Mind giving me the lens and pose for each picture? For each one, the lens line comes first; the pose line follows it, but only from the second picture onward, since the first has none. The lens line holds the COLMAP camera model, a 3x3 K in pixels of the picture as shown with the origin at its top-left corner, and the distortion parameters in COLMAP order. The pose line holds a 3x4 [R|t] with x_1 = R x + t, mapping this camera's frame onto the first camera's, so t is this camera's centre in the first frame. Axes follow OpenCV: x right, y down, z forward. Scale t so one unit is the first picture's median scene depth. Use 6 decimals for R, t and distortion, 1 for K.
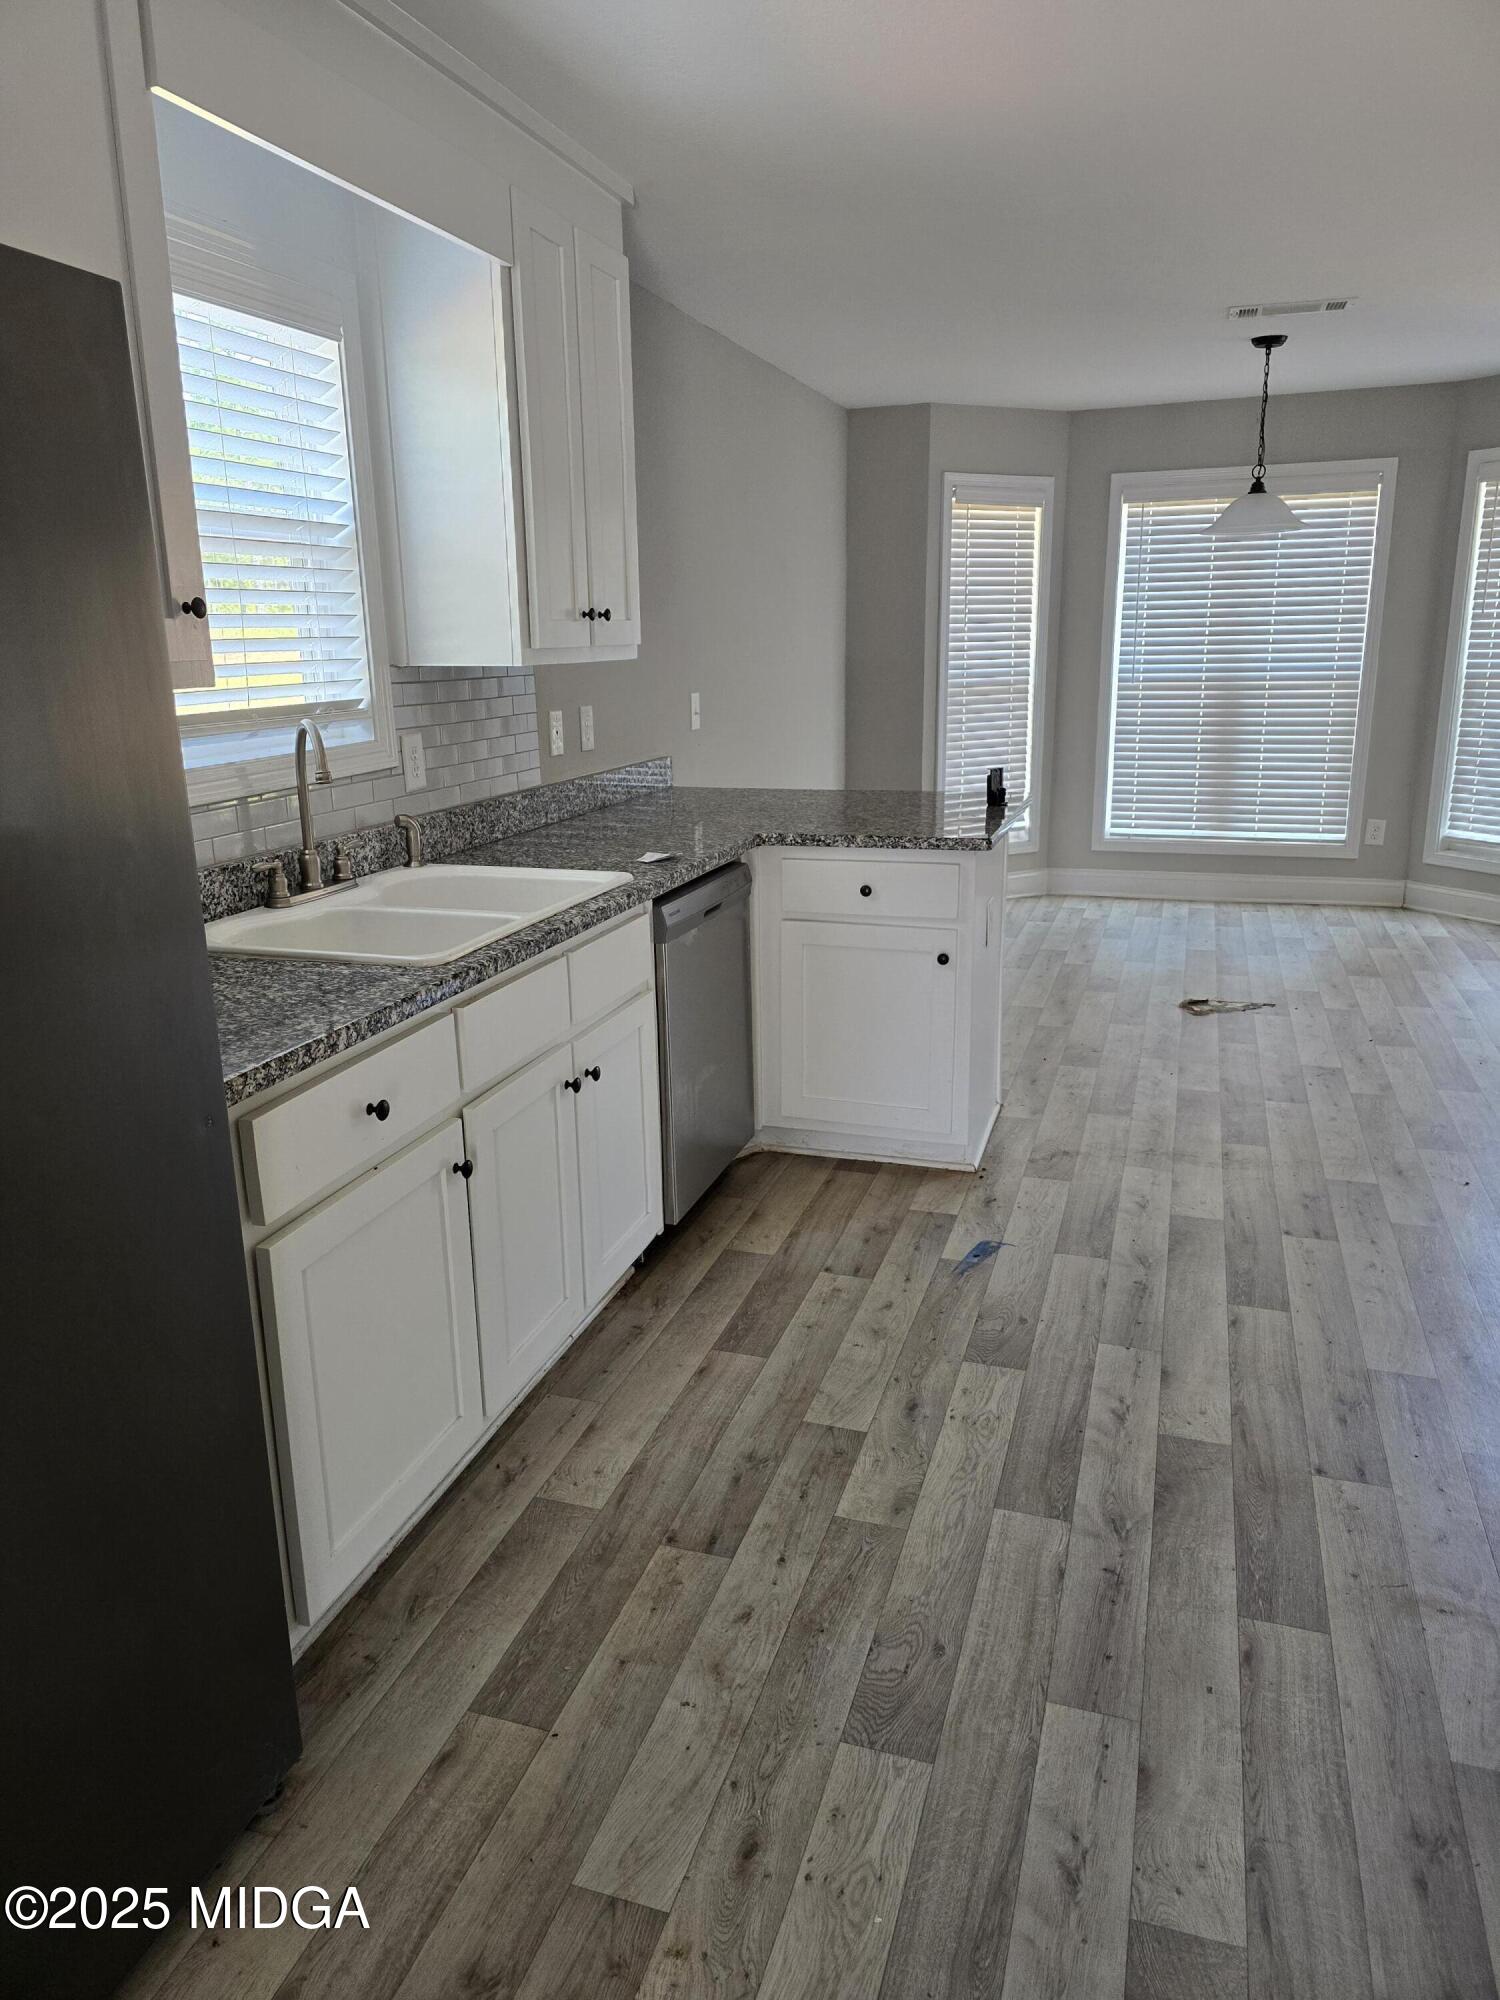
lens RADIAL K [[1368.5, 0, 749.9], [0, 1368.5, 987.8], [0, 0, 1]] dist [0.059323, -0.057513]
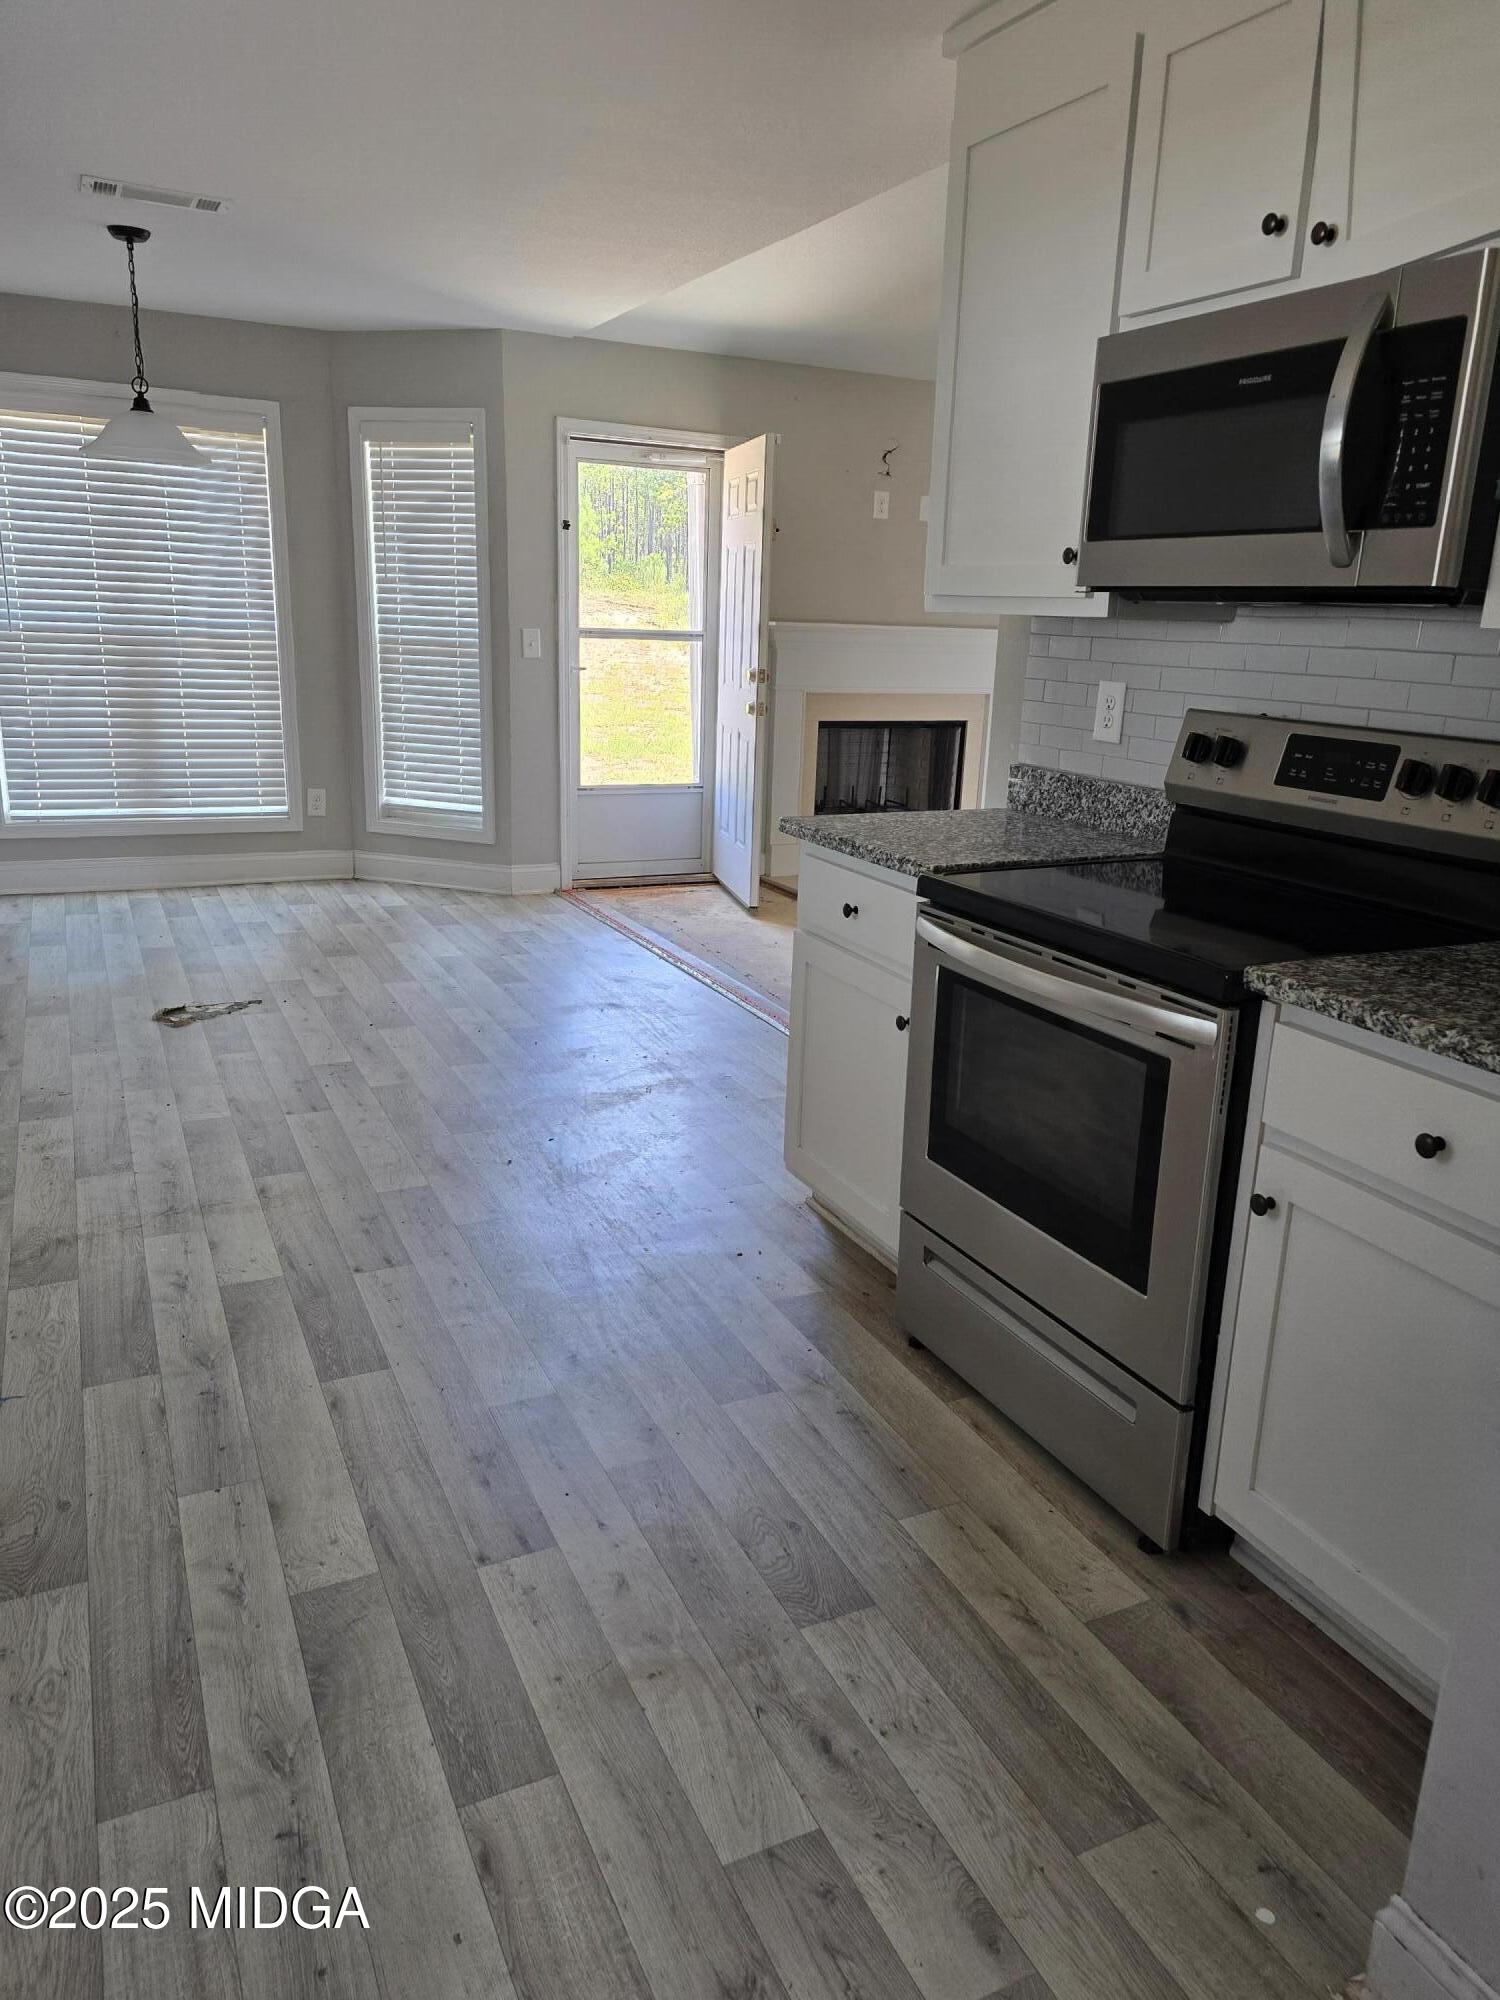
lens RADIAL K [[1368.5, 0, 749.9], [0, 1368.5, 987.8], [0, 0, 1]] dist [0.059323, -0.057513]
pose [[0.716518, -0.140939, 0.683183, -0.001648], [0.125479, 0.989442, 0.072518, -0.024213], [-0.686190, 0.033765, 0.726638, 0.151969]]
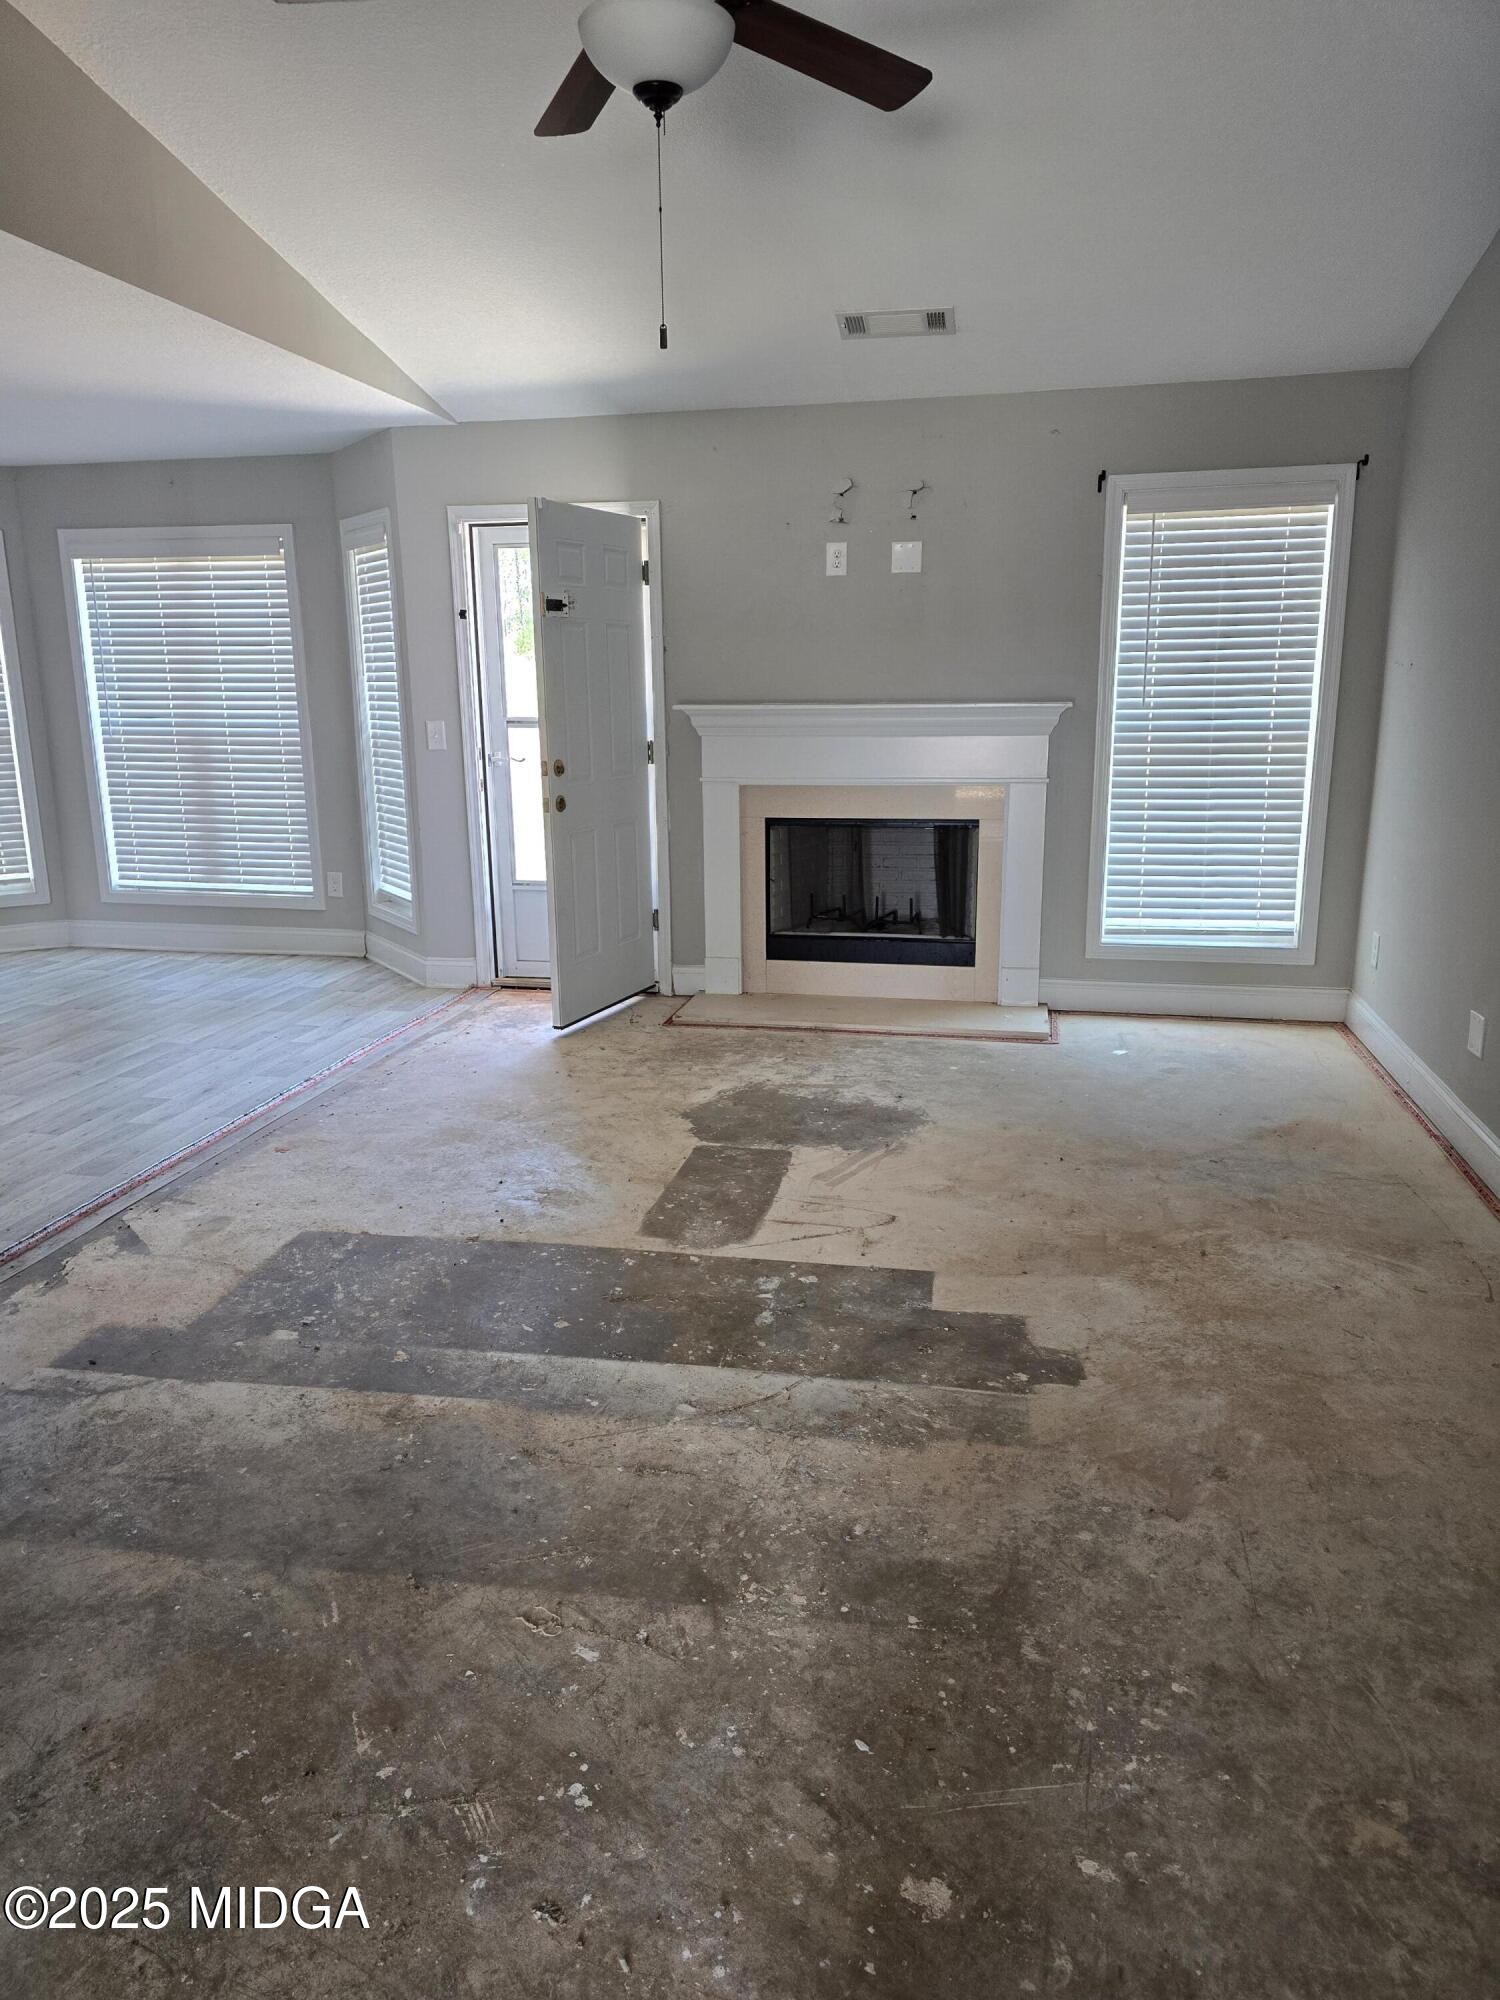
lens RADIAL K [[1368.5, 0, 749.9], [0, 1368.5, 987.8], [0, 0, 1]] dist [0.059323, -0.057513]
pose [[0.994434, -0.015489, 0.104215, 0.919466], [0.018515, 0.999433, -0.028130, -0.002149], [-0.103721, 0.029903, 0.994157, -0.063673]]
